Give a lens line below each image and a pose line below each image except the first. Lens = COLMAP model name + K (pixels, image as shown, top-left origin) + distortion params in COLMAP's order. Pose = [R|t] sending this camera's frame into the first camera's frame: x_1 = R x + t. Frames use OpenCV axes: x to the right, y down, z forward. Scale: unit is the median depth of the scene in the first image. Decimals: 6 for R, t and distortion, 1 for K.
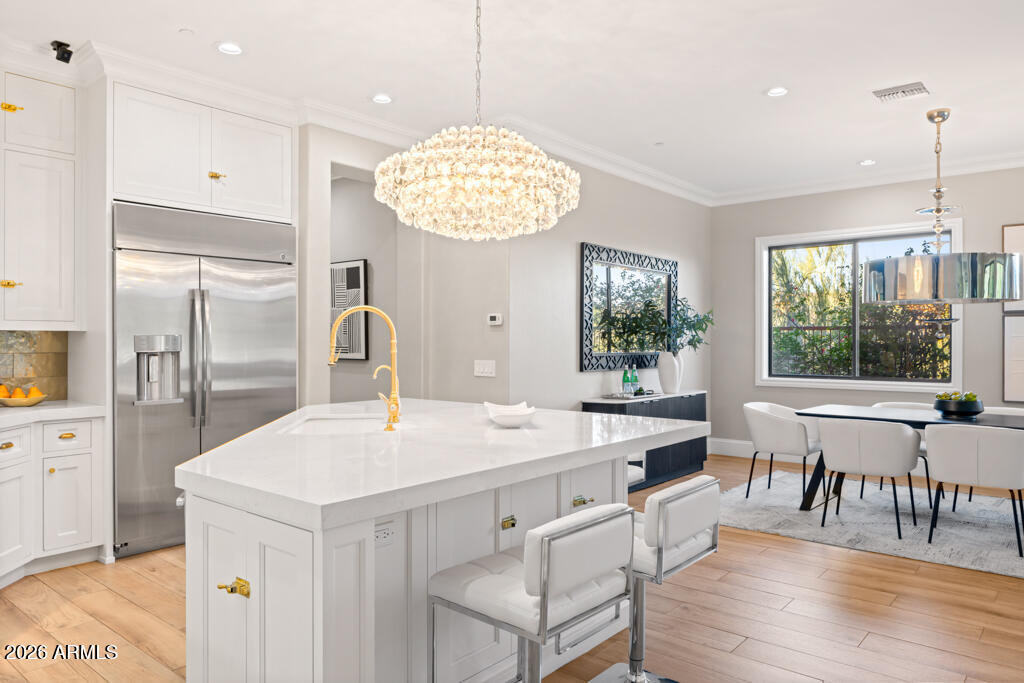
lens RADIAL K [[691.2, 0, 509.3], [0, 691.2, 337.6], [0, 0, 1]] dist [-0.010654, -0.008362]
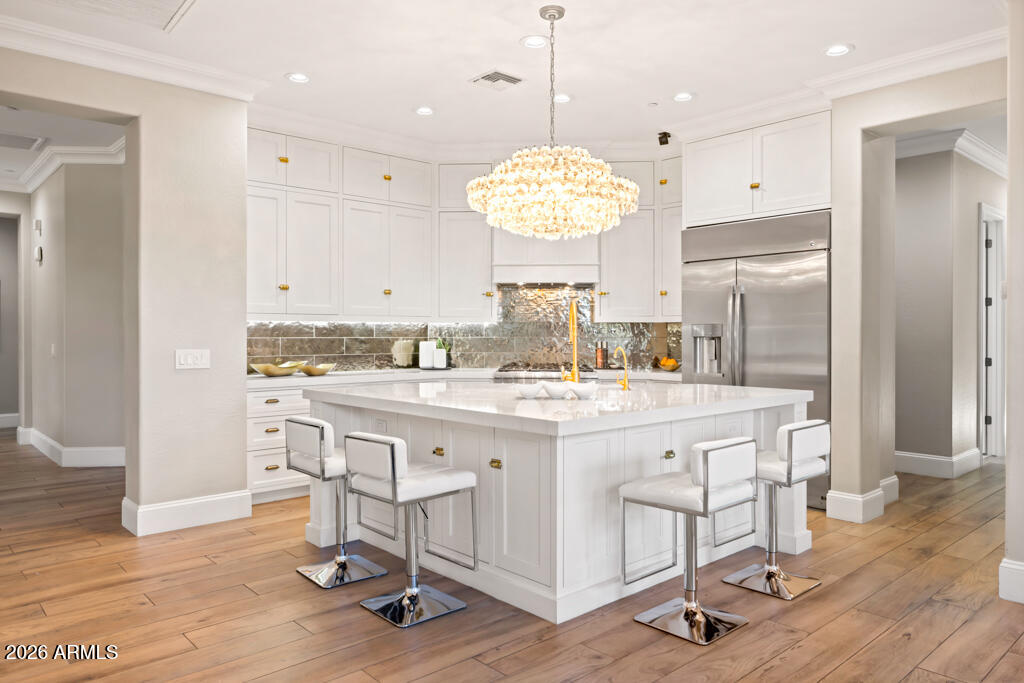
lens RADIAL K [[691.2, 0, 510.7], [0, 691.2, 341.2], [0, 0, 1]] dist [-0.010654, -0.008362]
pose [[-0.134986, 0.009214, -0.990805, 0.811011], [-0.001570, 0.999954, 0.009513, 0.016567], [0.990846, 0.002840, -0.134965, 0.777626]]
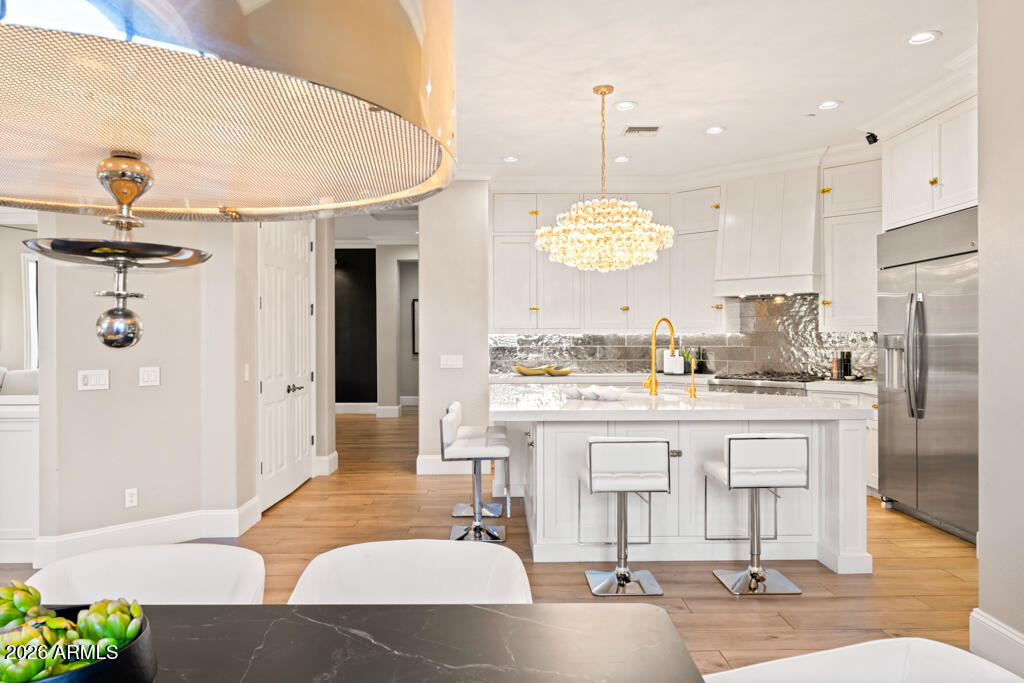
lens RADIAL K [[691.2, 0, 514.5], [0, 691.2, 340.8], [0, 0, 1]] dist [-0.010654, -0.008362]
pose [[-0.753069, 0.004267, -0.657927, 0.762247], [0.001004, 0.999985, 0.005337, 0.000069], [0.657940, 0.003358, -0.753063, 1.415913]]
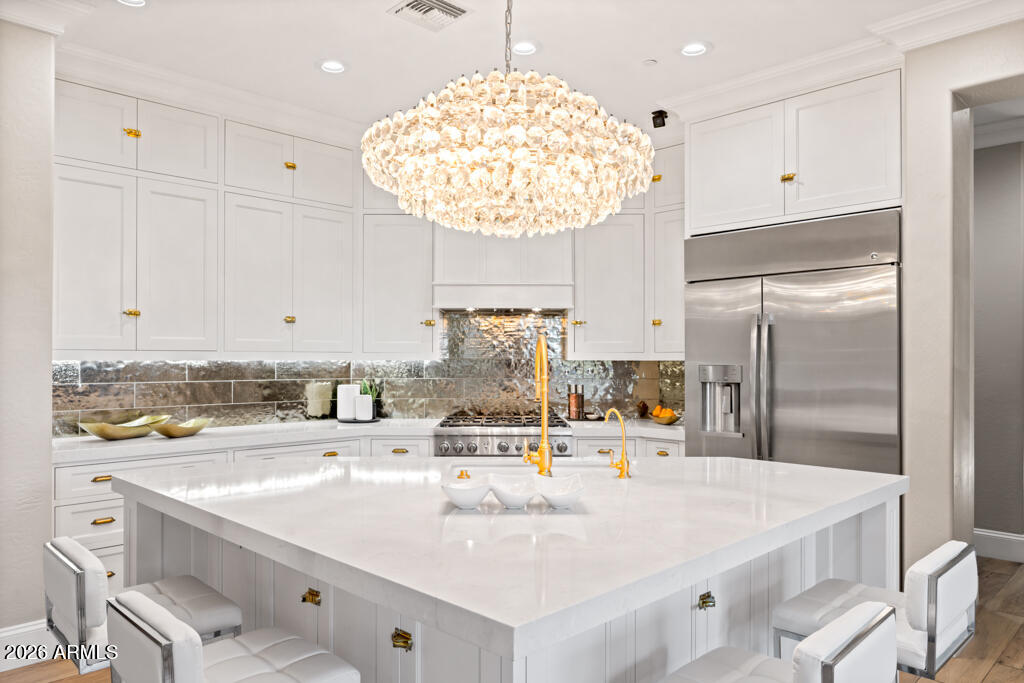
lens RADIAL K [[691.2, 0, 506.5], [0, 691.2, 360.2], [0, 0, 1]] dist [-0.010654, -0.008362]
pose [[-0.088379, -0.000336, -0.996087, 0.466820], [-0.003505, 0.999994, -0.000026, -0.009206], [0.996081, 0.003489, -0.088380, 0.757400]]
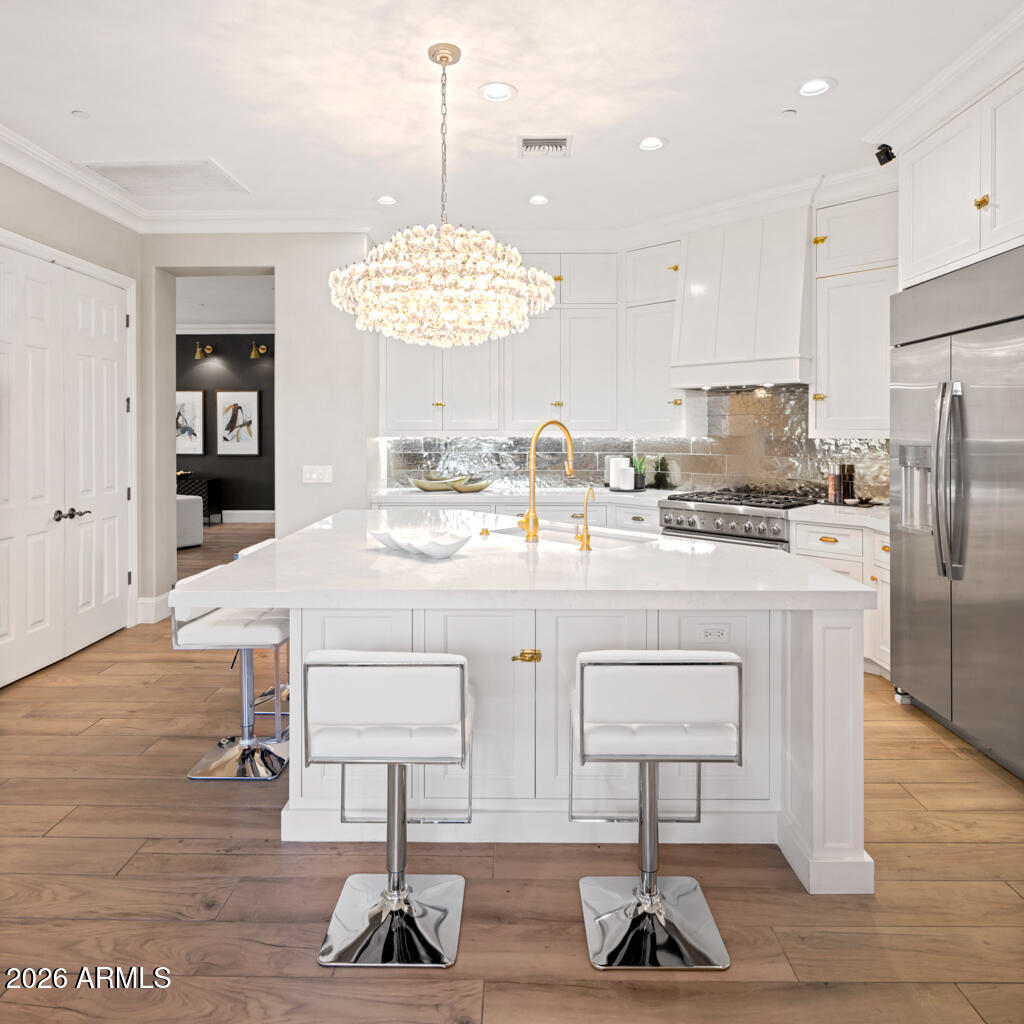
lens RADIAL K [[681.5, 0, 519.0], [0, 681.5, 438.1], [0, 0, 1]] dist [-0.003017, -0.001474]
pose [[-0.767220, 0.004918, -0.641365, 0.329888], [-0.002582, 0.999939, 0.010755, -0.019036], [0.641379, 0.009907, -0.767161, 1.257099]]
